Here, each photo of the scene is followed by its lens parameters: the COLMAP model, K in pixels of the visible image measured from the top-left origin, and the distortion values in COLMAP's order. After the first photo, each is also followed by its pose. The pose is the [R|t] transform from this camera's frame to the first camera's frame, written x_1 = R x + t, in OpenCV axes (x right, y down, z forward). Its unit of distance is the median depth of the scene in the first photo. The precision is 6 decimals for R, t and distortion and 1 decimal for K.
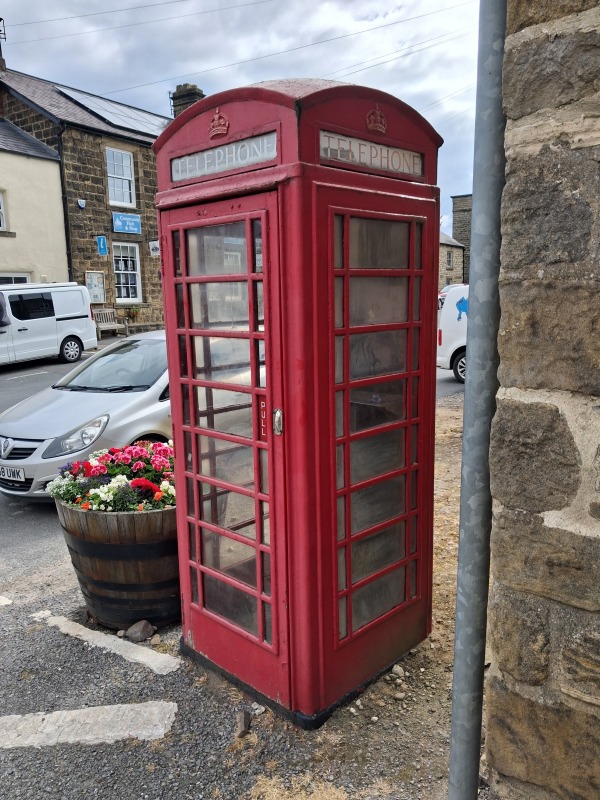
lens RADIAL K [[630.8, 0, 298.9], [0, 630.8, 416.6], [0, 0, 1]] dist [0.005127, -0.003642]
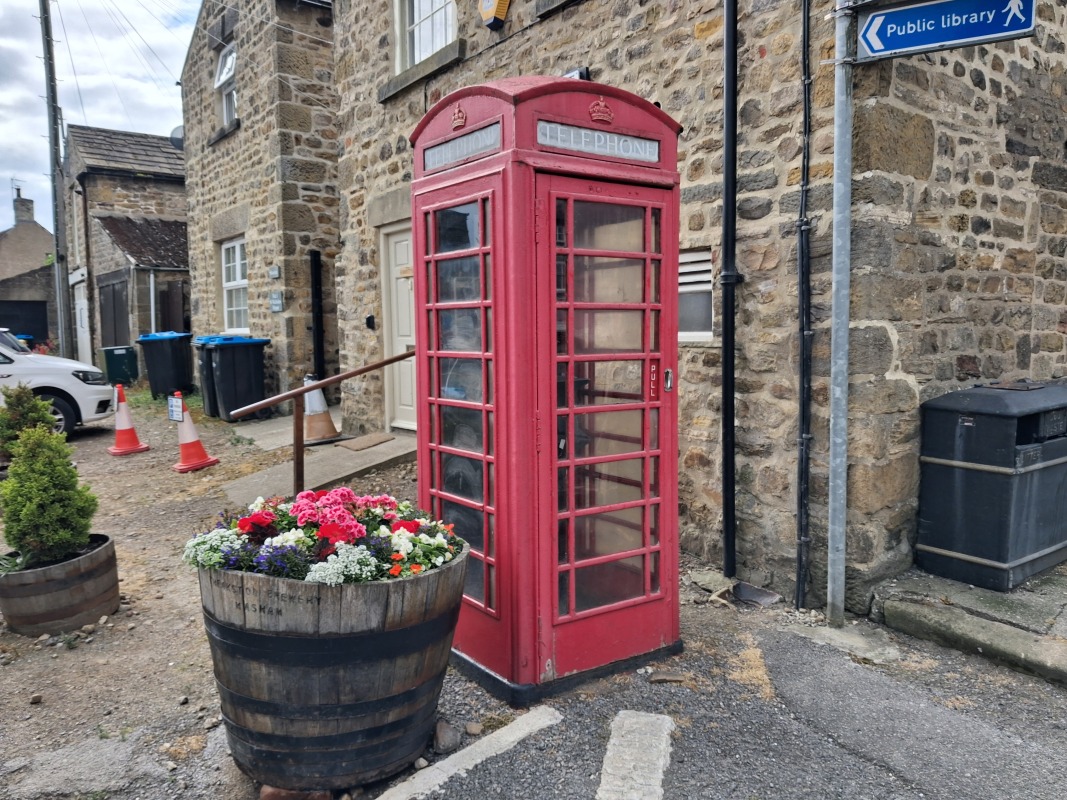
lens RADIAL K [[845.9, 0, 557.1], [0, 845.9, 401.2], [0, 0, 1]] dist [-0.000693, -0.001483]
pose [[0.162018, -0.064187, 0.984698, -1.448469], [0.191078, 0.981036, 0.032509, -0.039907], [-0.968111, 0.182887, 0.171210, 0.843790]]
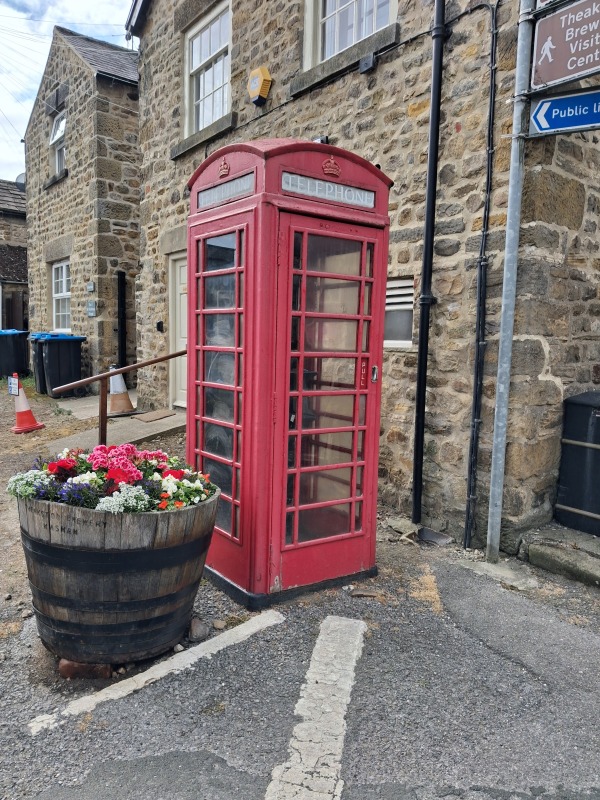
lens RADIAL K [[630.8, 0, 298.9], [0, 630.8, 416.6], [0, 0, 1]] dist [0.005127, -0.003642]
pose [[0.168578, -0.093603, 0.981234, -1.444181], [0.153413, 0.985841, 0.067686, -0.019463], [-0.973677, 0.139123, 0.180551, 0.822305]]
